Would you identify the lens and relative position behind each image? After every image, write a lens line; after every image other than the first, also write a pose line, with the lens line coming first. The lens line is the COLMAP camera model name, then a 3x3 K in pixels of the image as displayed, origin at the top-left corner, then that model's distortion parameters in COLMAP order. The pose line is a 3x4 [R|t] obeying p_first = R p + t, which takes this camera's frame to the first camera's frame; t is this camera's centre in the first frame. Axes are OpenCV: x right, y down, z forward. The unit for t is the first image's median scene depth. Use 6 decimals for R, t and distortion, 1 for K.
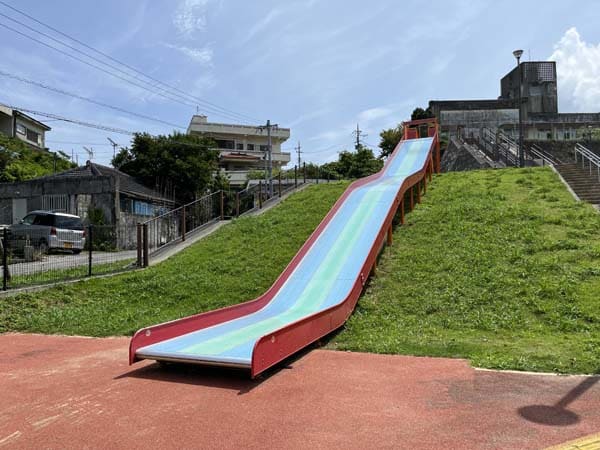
lens RADIAL K [[465.2, 0, 298.8], [0, 465.2, 214.7], [0, 0, 1]] dist [0.003342, -0.004061]
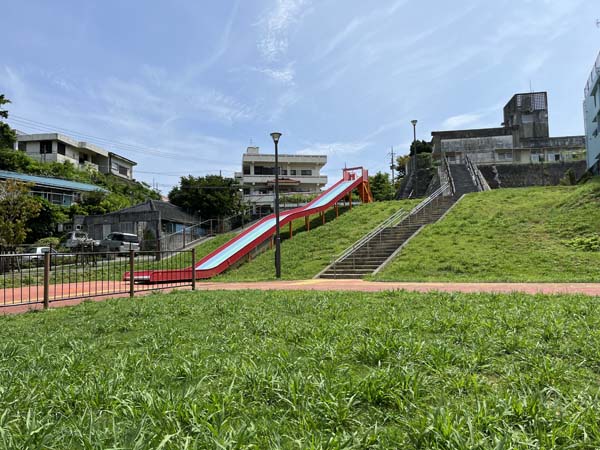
lens RADIAL K [[459.1, 0, 300.0], [0, 459.1, 225.0], [0, 0, 1]] dist [0.099046, -0.168832]
pose [[0.984769, -0.010507, -0.173552, 0.154544], [0.010155, 0.999944, -0.002914, -0.008188], [0.173573, 0.001108, 0.984820, -0.216109]]
